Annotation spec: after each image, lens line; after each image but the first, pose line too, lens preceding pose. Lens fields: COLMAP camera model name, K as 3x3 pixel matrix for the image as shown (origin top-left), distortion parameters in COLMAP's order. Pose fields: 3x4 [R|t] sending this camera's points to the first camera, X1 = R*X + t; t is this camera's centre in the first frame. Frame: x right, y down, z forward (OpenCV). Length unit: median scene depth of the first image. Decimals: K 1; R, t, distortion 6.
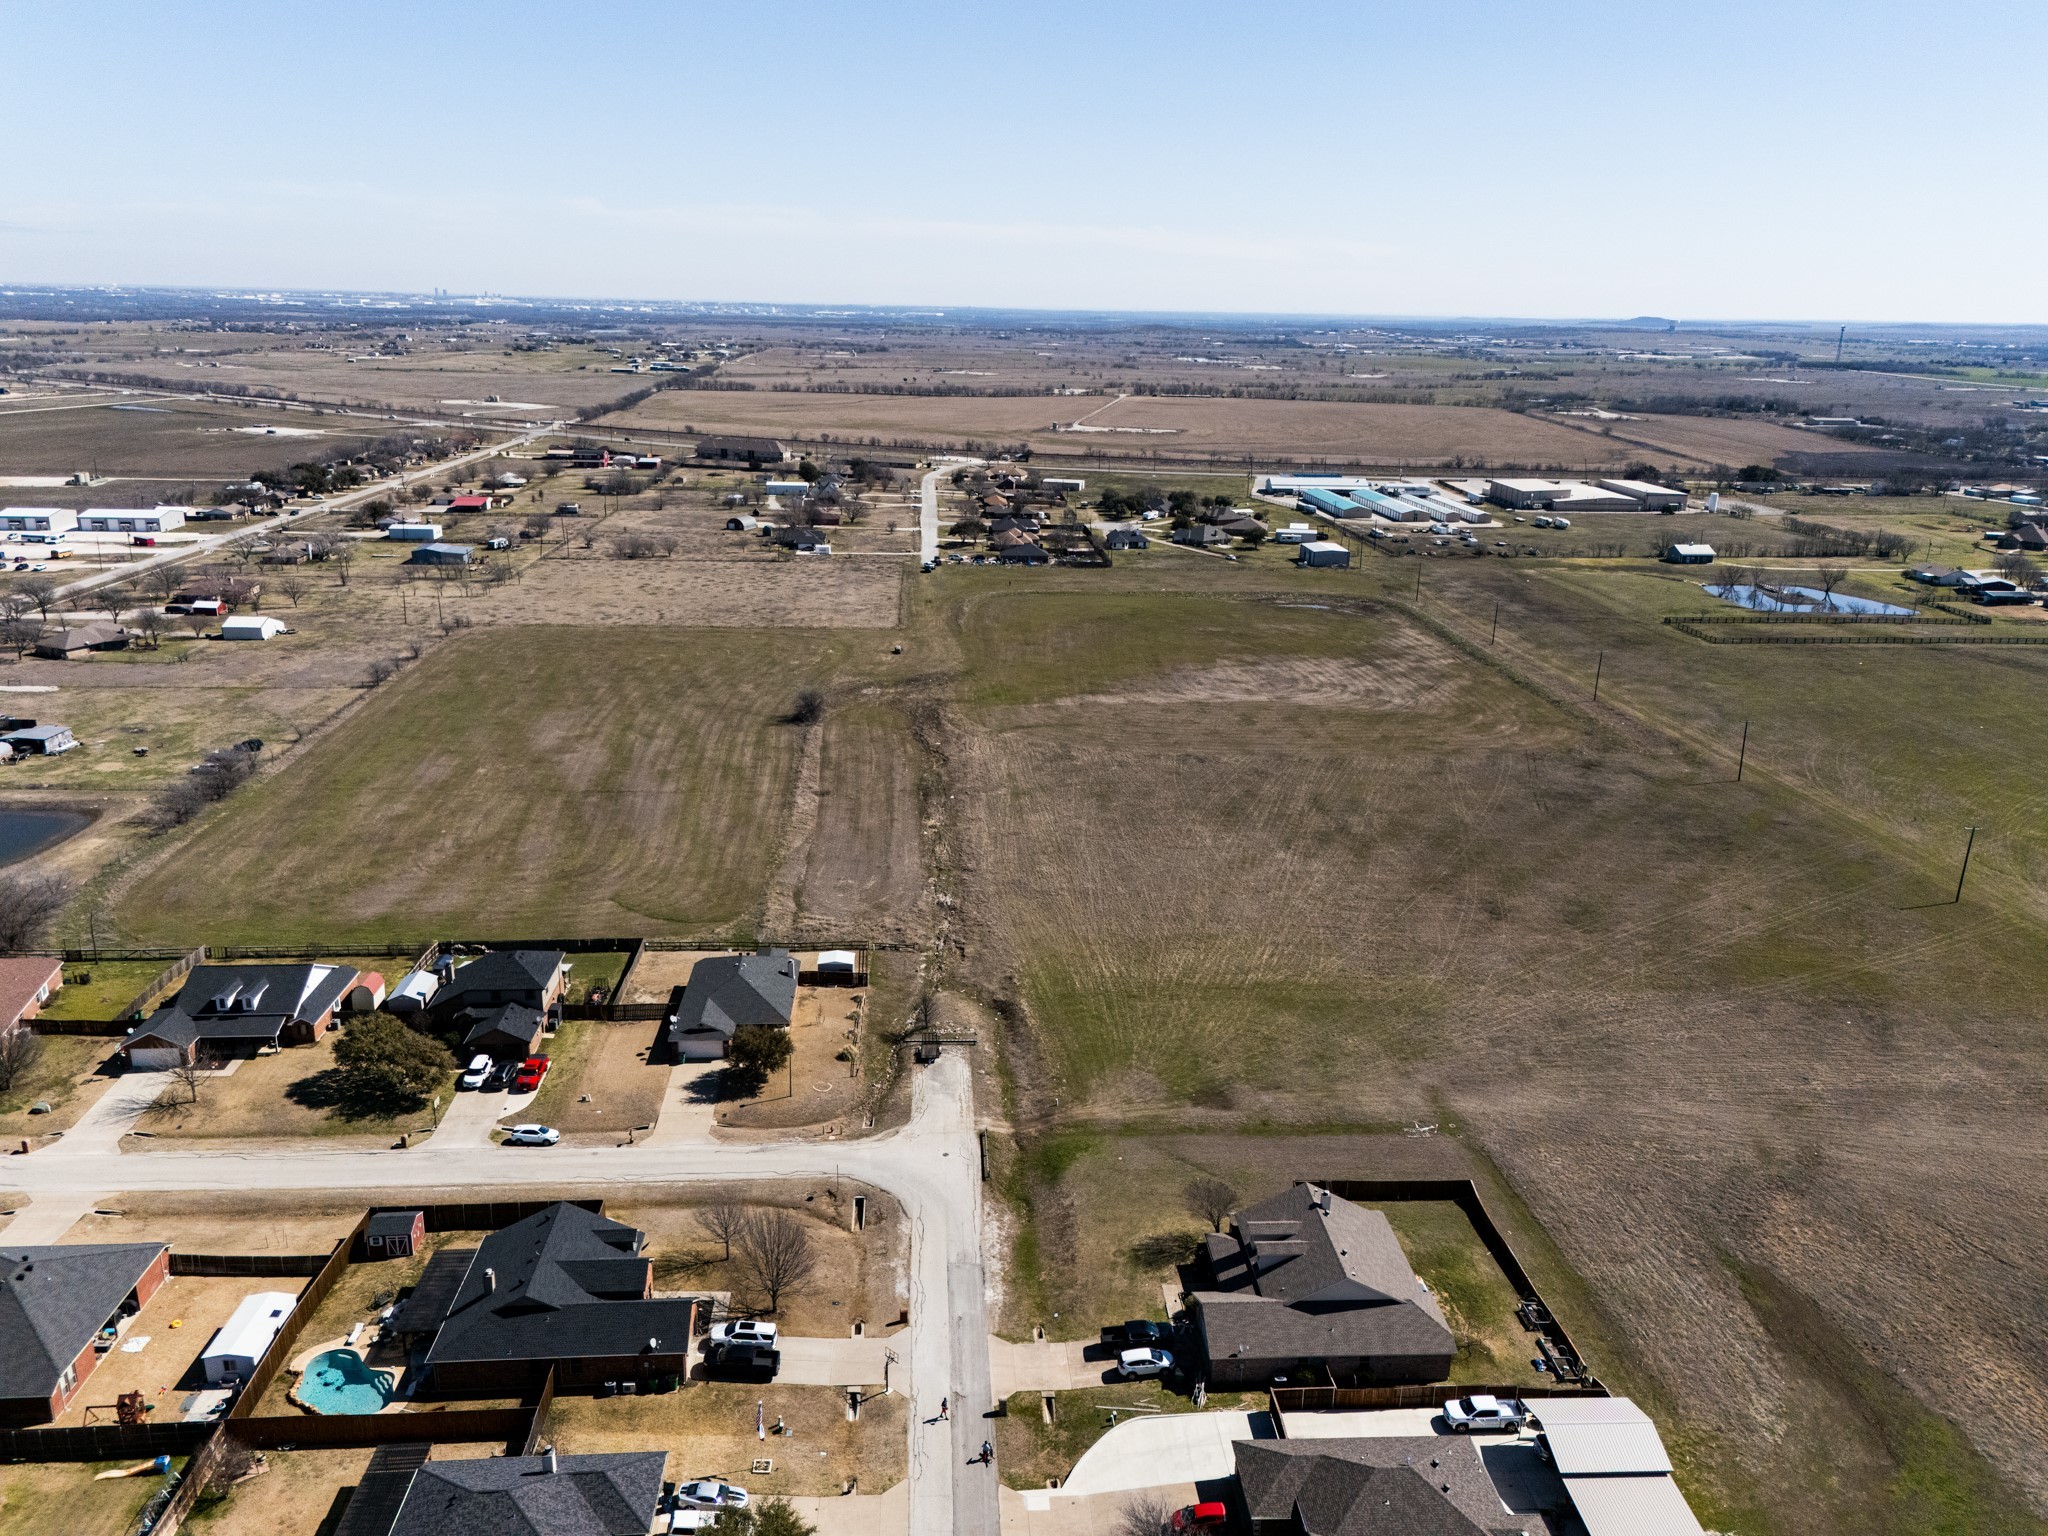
lens RADIAL K [[1501.8, 0, 1017.2], [0, 1501.8, 781.3], [0, 0, 1]] dist [0.069706, -0.059430]
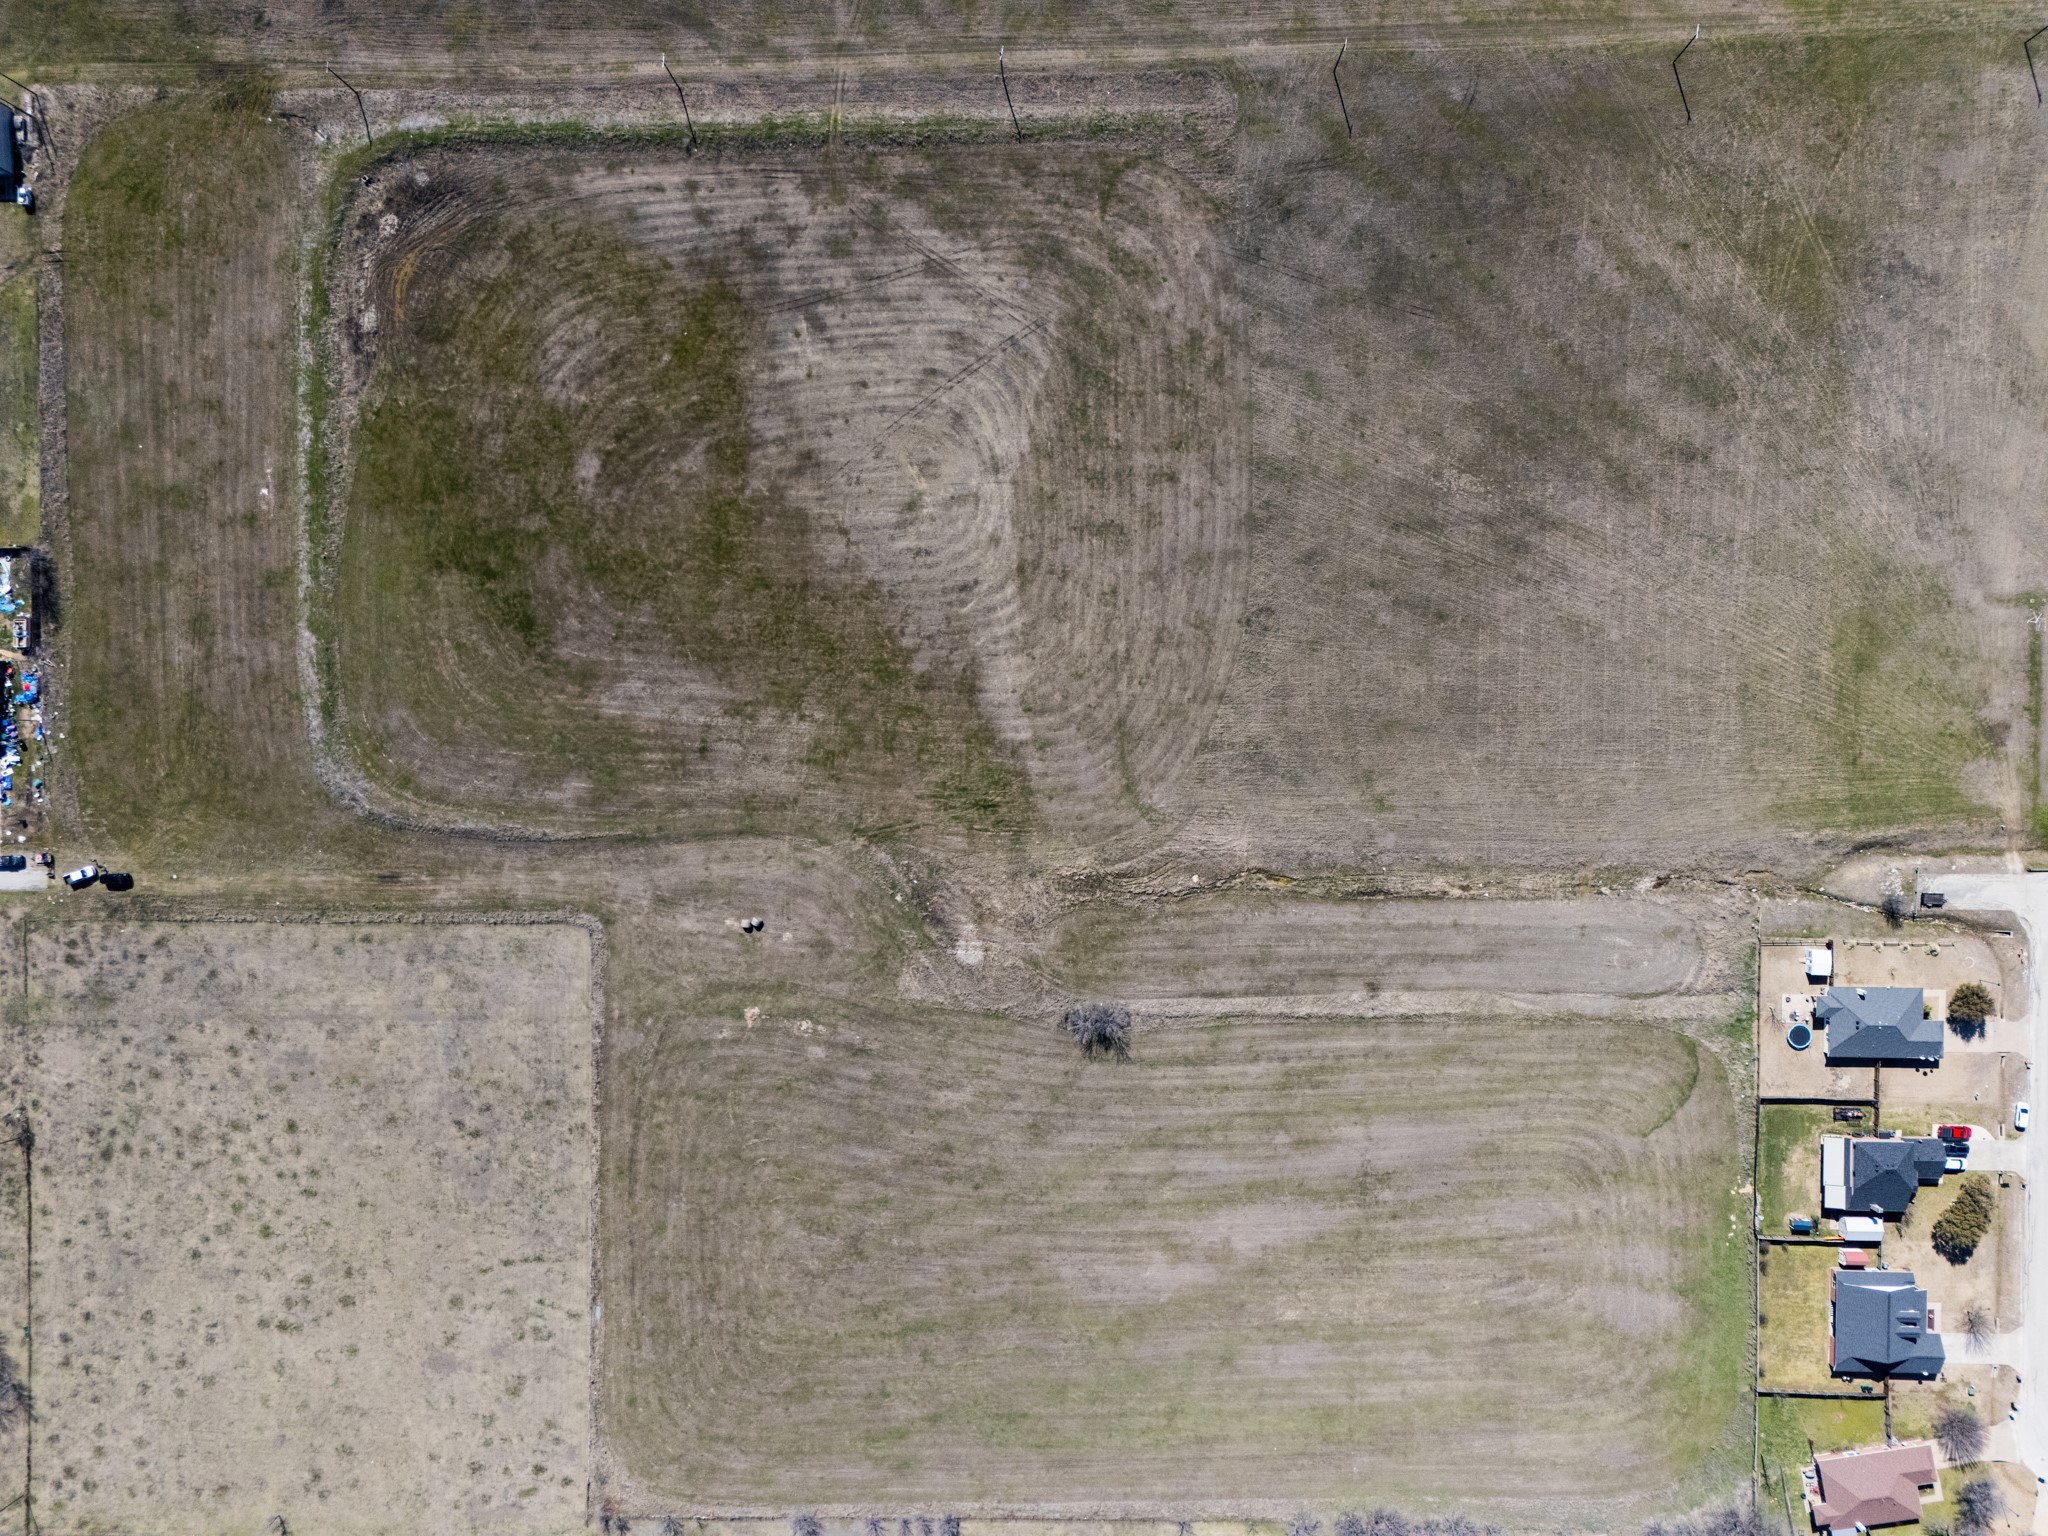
lens RADIAL K [[1501.8, 0, 1029.5], [0, 1501.8, 787.7], [0, 0, 1]] dist [0.069706, -0.059430]
pose [[0.064382, -0.996842, -0.046489, 0.049358], [0.334011, -0.022373, 0.942304, -1.115581], [-0.940368, -0.076195, 0.331516, 0.909316]]
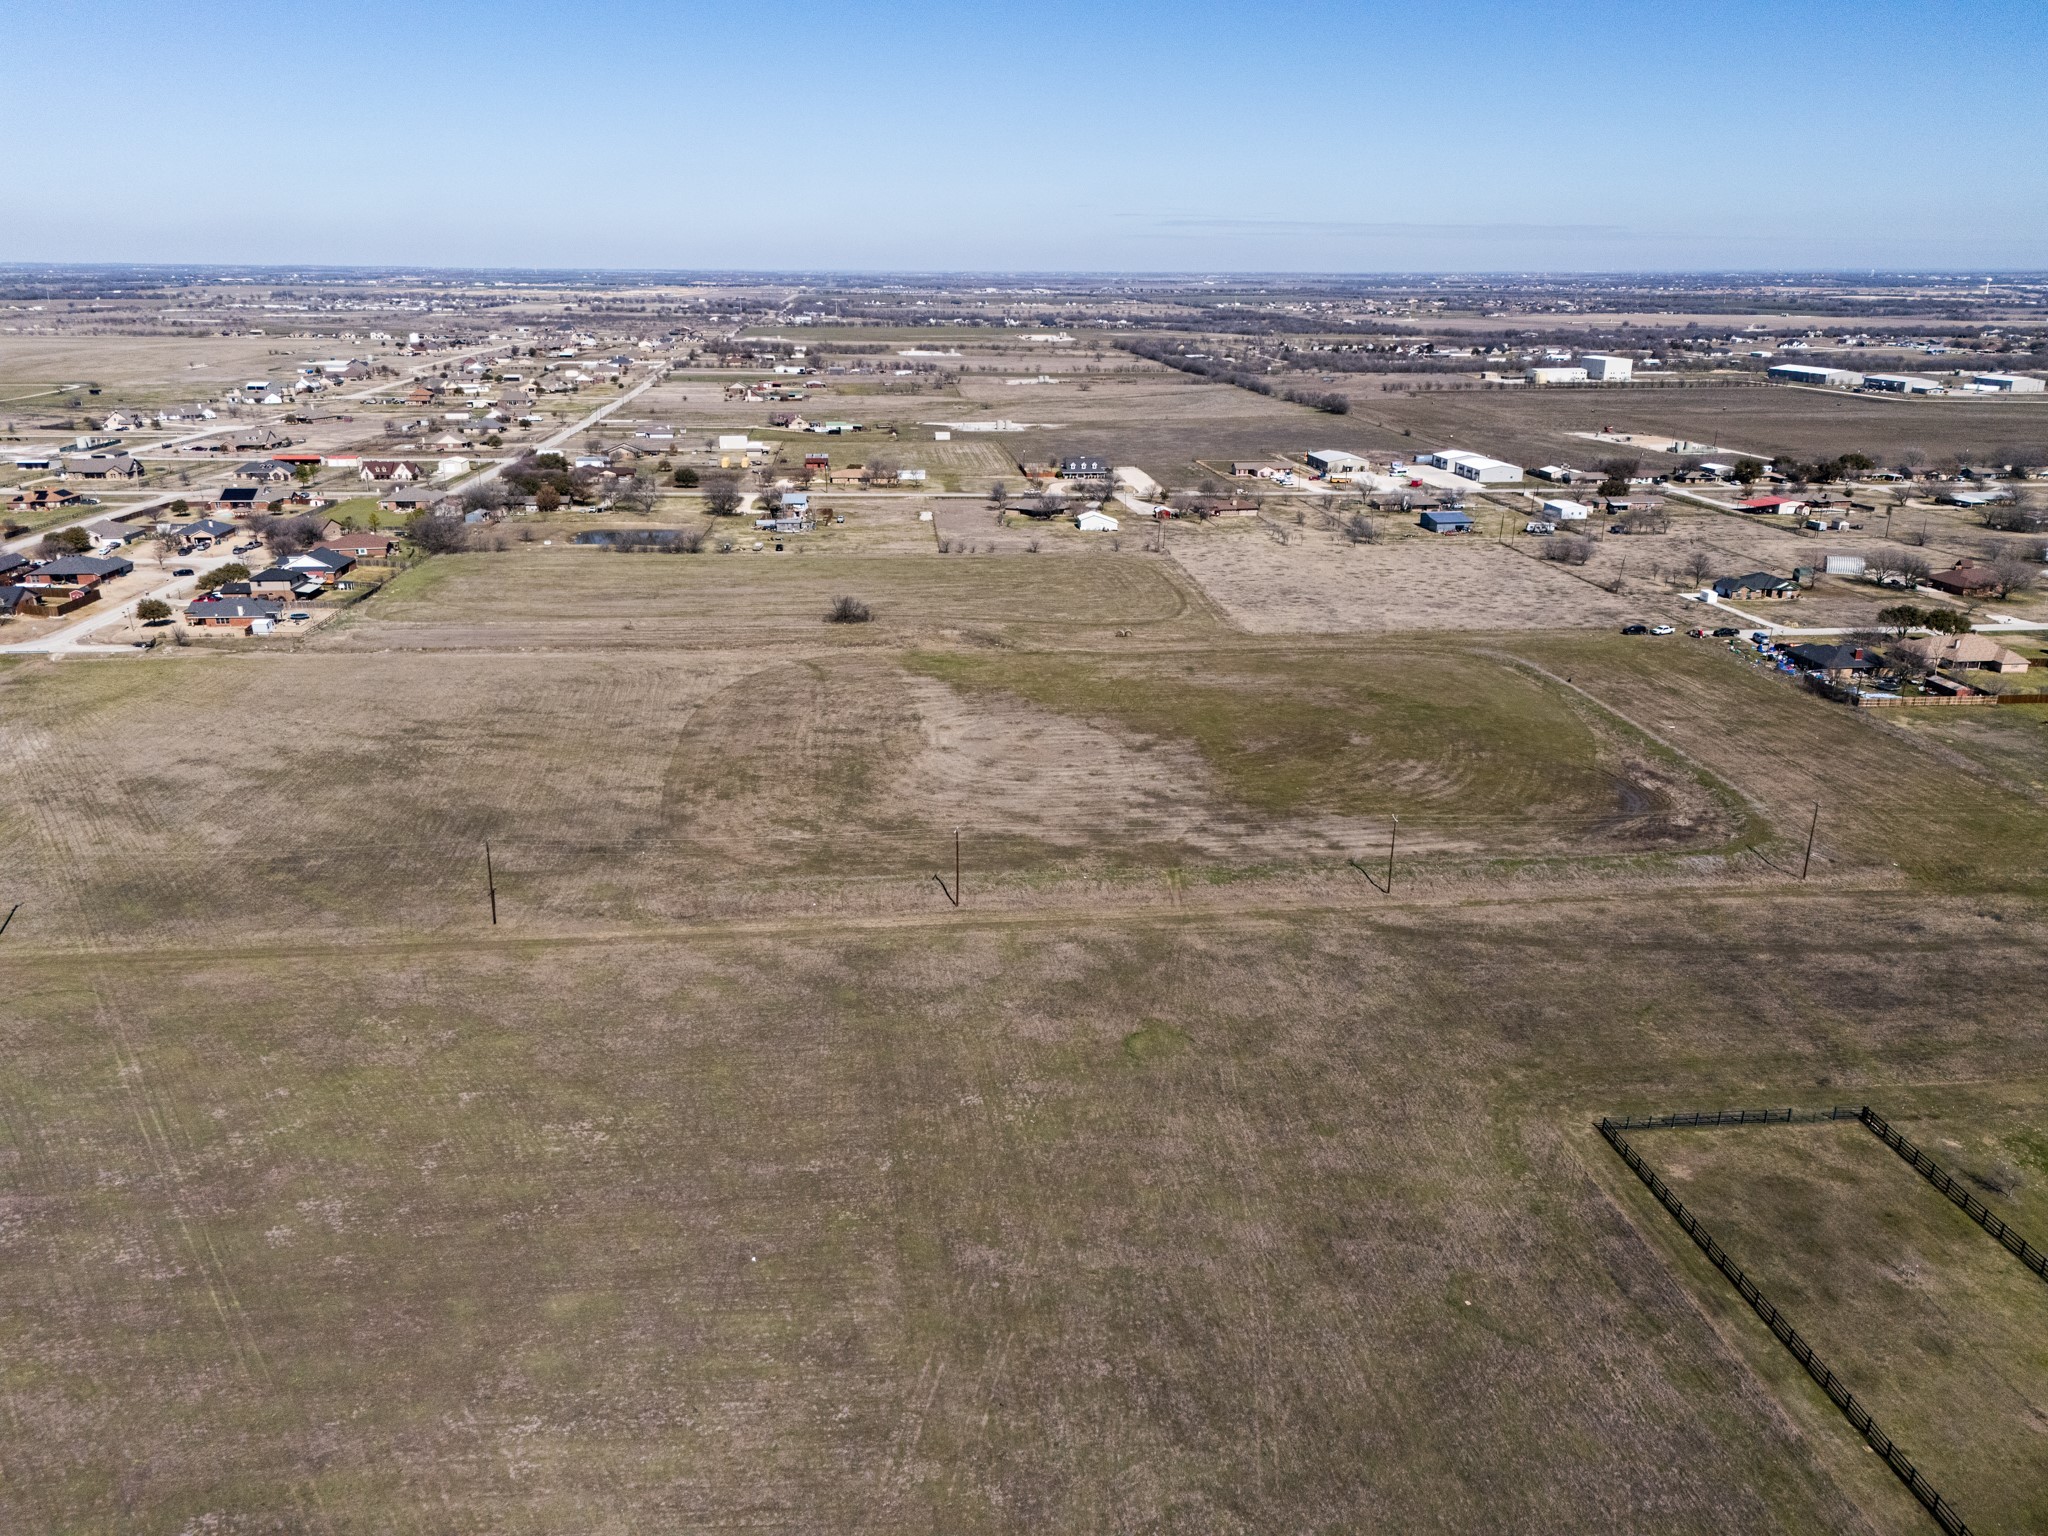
lens RADIAL K [[1501.8, 0, 1024.1], [0, 1501.8, 754.2], [0, 0, 1]] dist [0.069706, -0.059430]
pose [[0.028399, 0.289195, -0.956849, 1.254079], [-0.303370, 0.914579, 0.267416, -0.371667], [0.952450, 0.282684, 0.113707, 1.251969]]
